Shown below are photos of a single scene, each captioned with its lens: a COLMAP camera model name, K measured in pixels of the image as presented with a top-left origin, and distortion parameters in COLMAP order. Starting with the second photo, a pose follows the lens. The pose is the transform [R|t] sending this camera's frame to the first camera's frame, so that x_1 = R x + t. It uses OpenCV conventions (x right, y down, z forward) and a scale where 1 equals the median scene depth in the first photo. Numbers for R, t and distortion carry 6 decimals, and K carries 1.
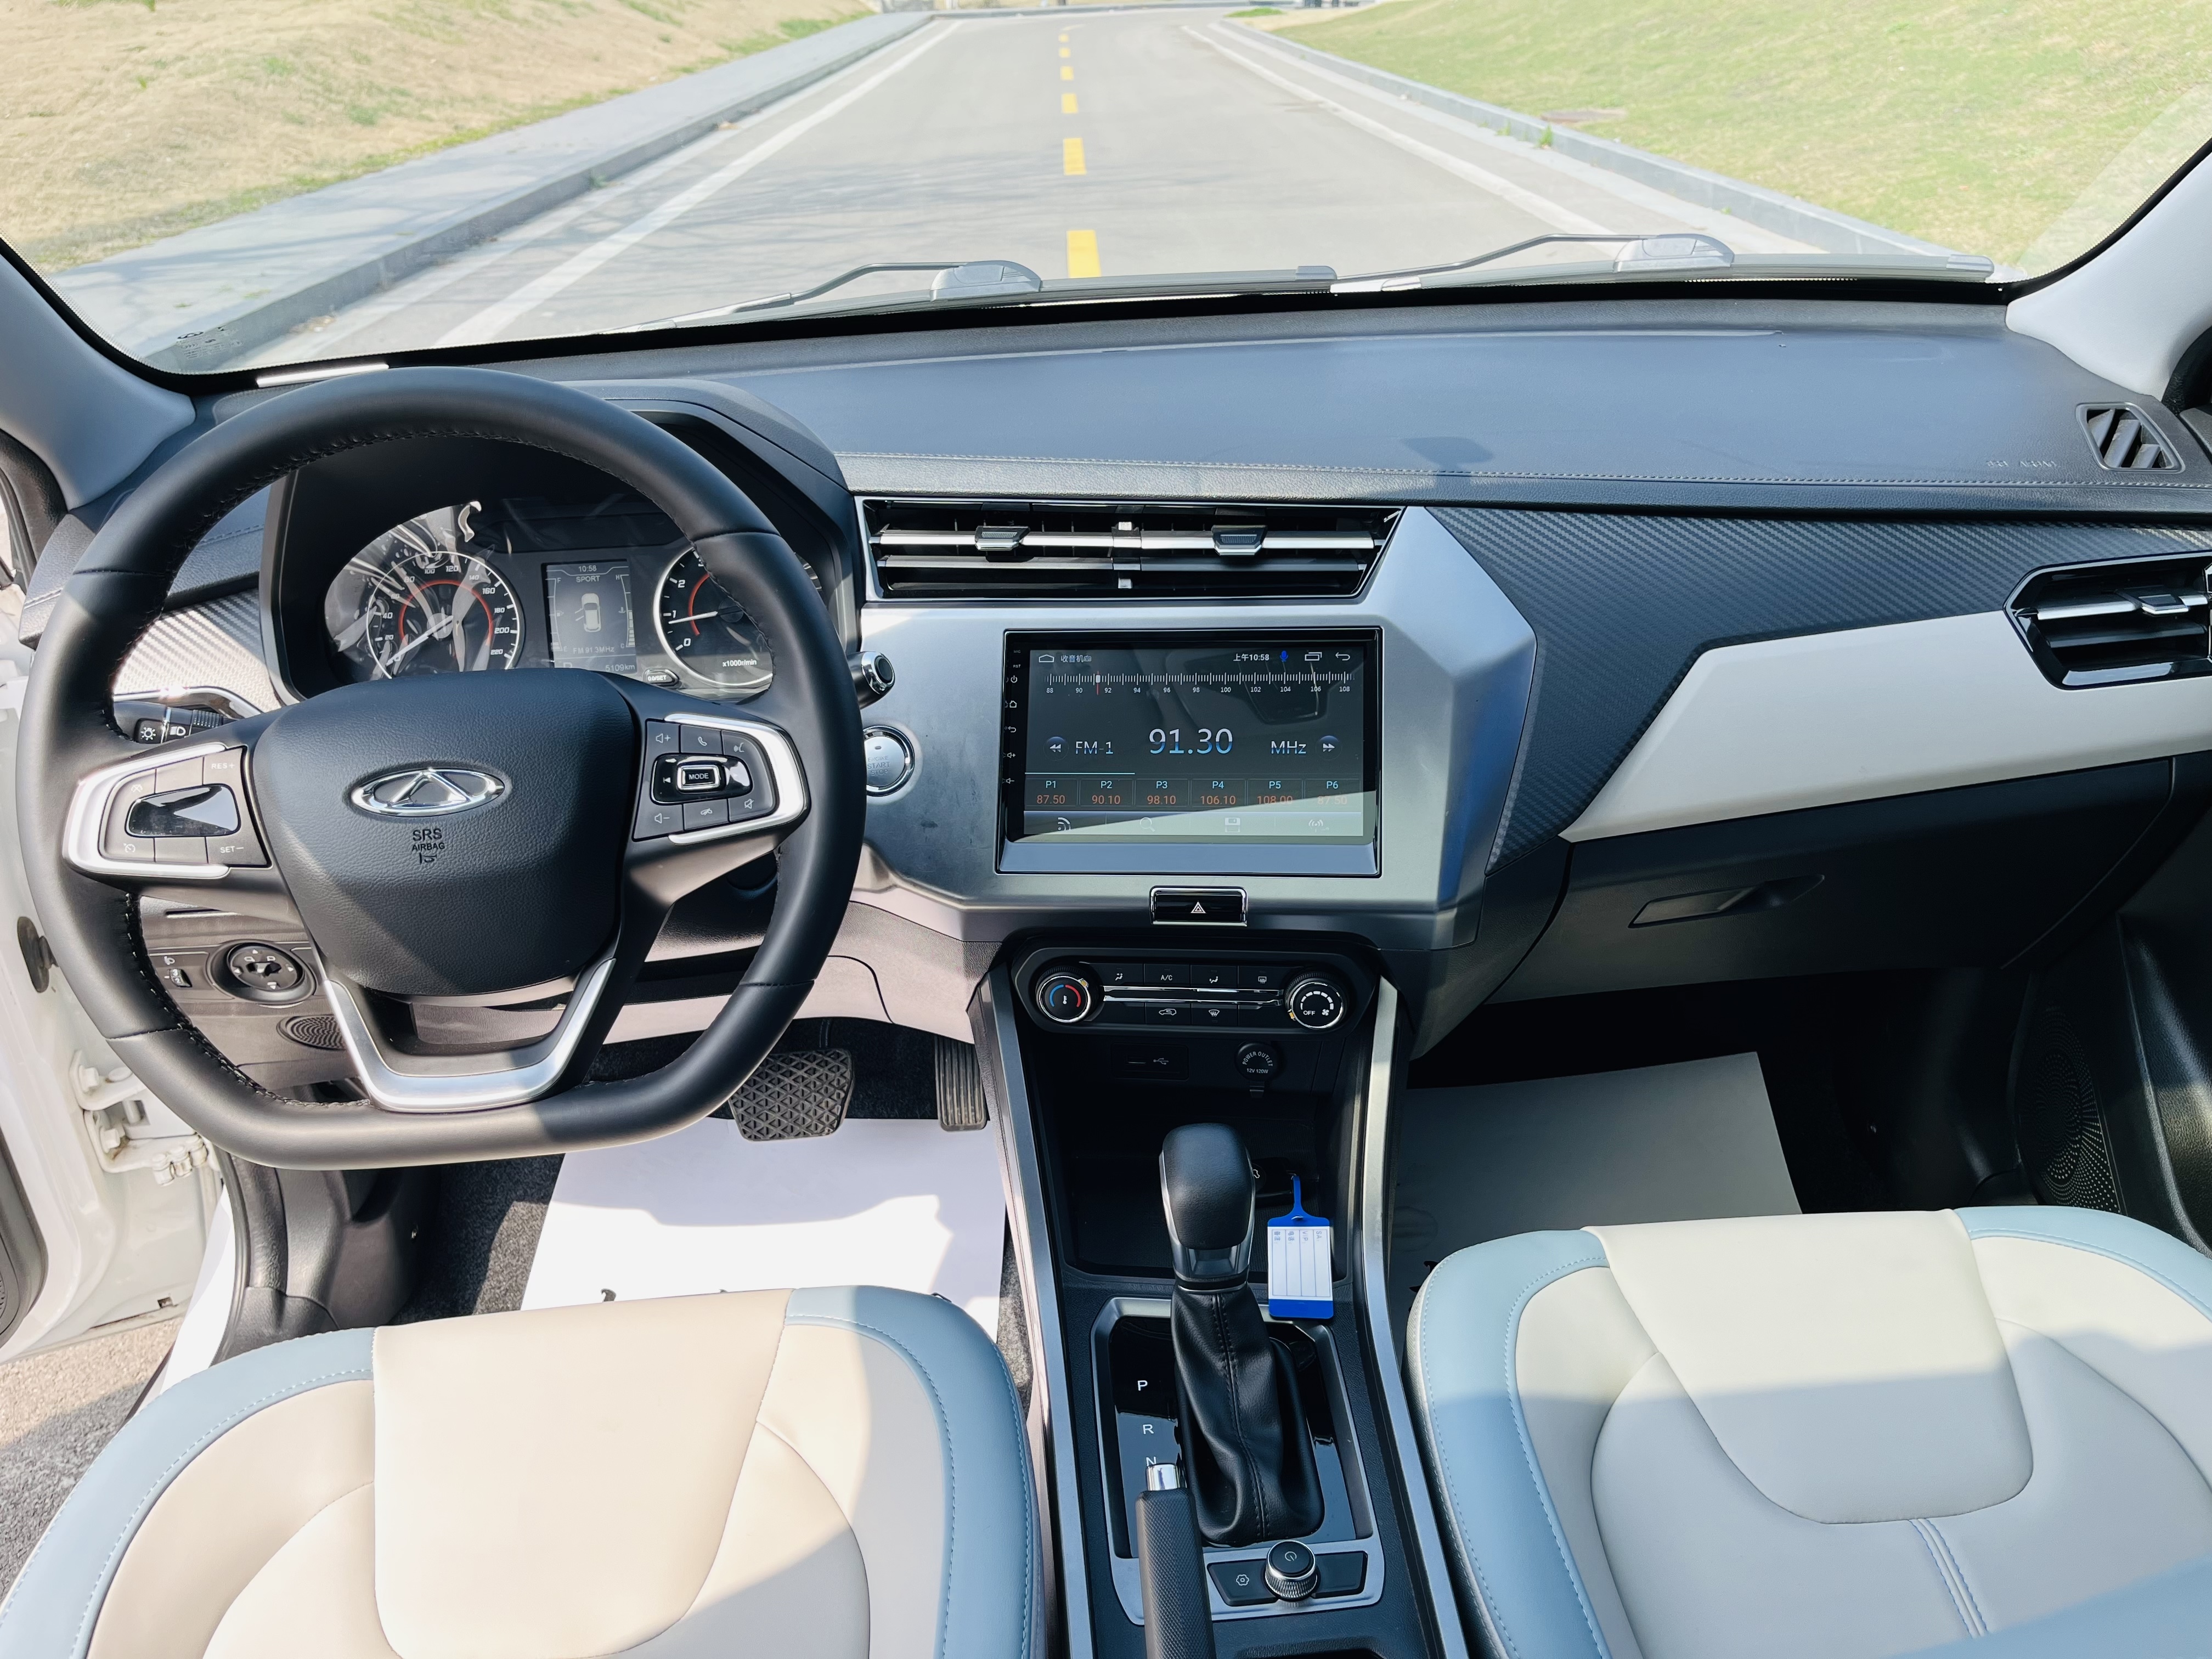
lens RADIAL K [[1668.3, 0, 1111.2], [0, 1668.3, 816.3], [0, 0, 1]] dist [0.106158, -0.158662]
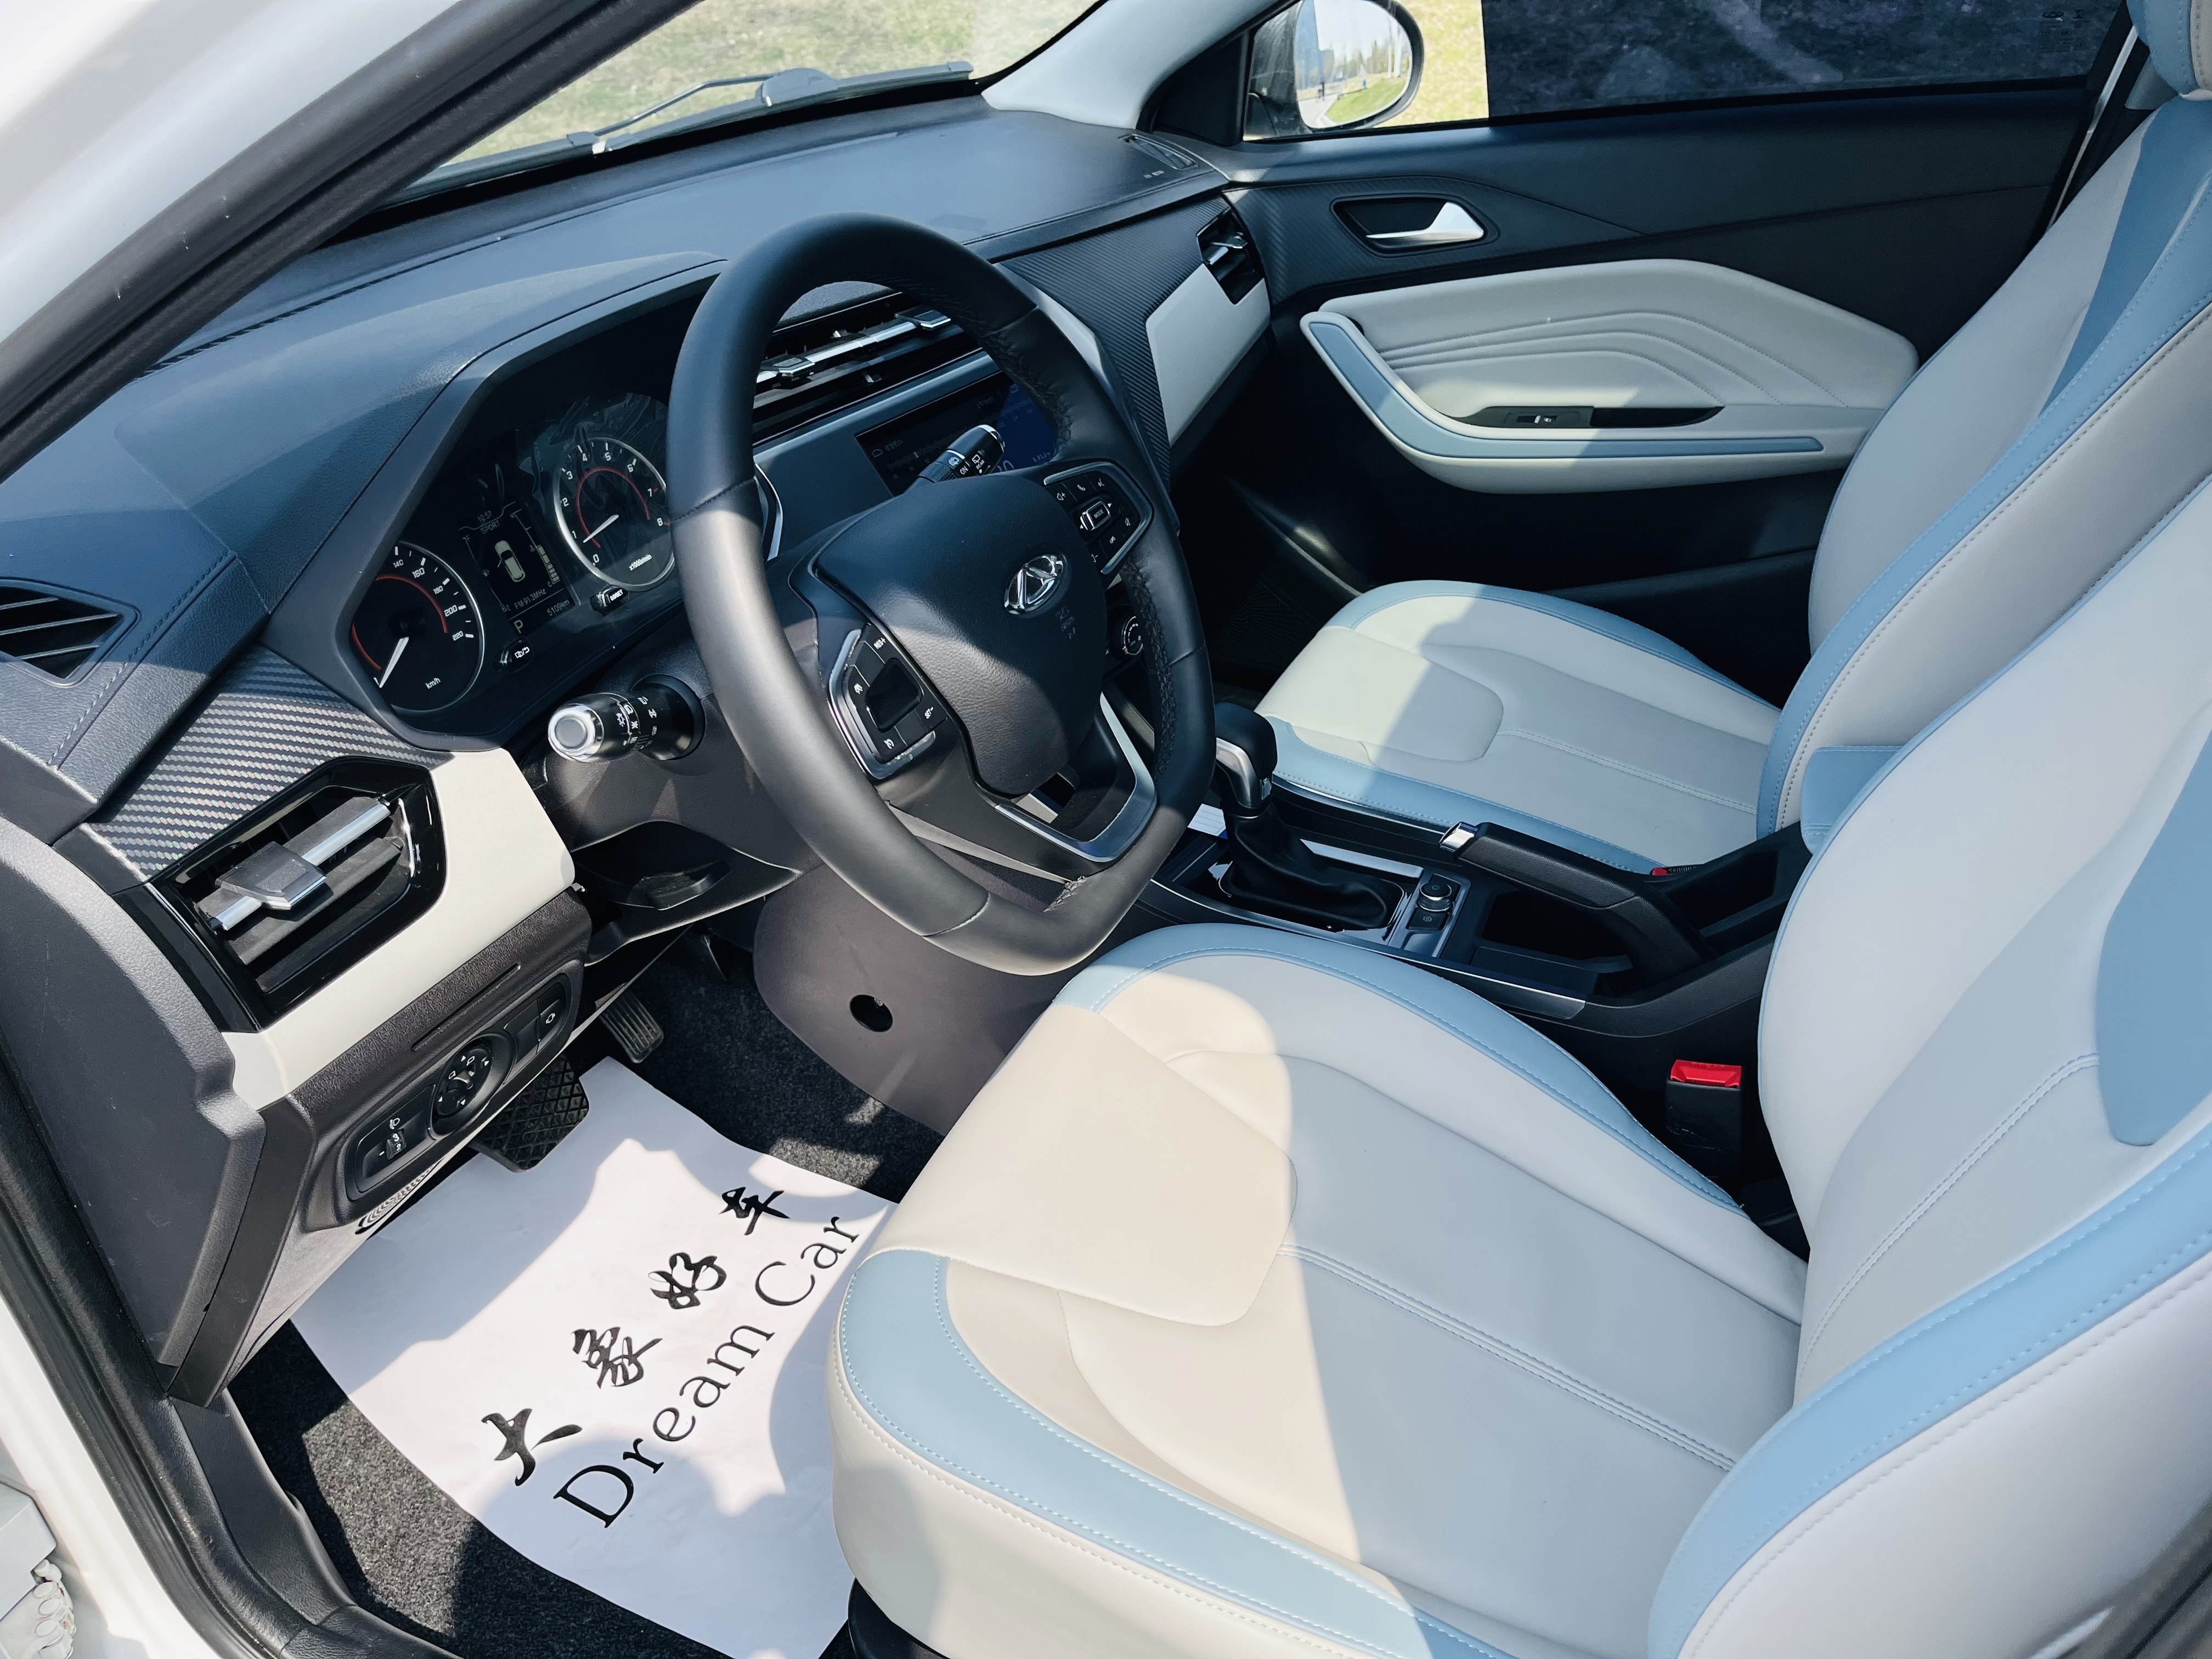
lens RADIAL K [[1668.3, 0, 1111.2], [0, 1668.3, 816.3], [0, 0, 1]] dist [0.106158, -0.158662]
pose [[0.453799, -0.436914, 0.776642, -0.924188], [0.411341, 0.875846, 0.252373, -0.096690], [-0.790484, 0.204938, 0.577179, 0.250870]]
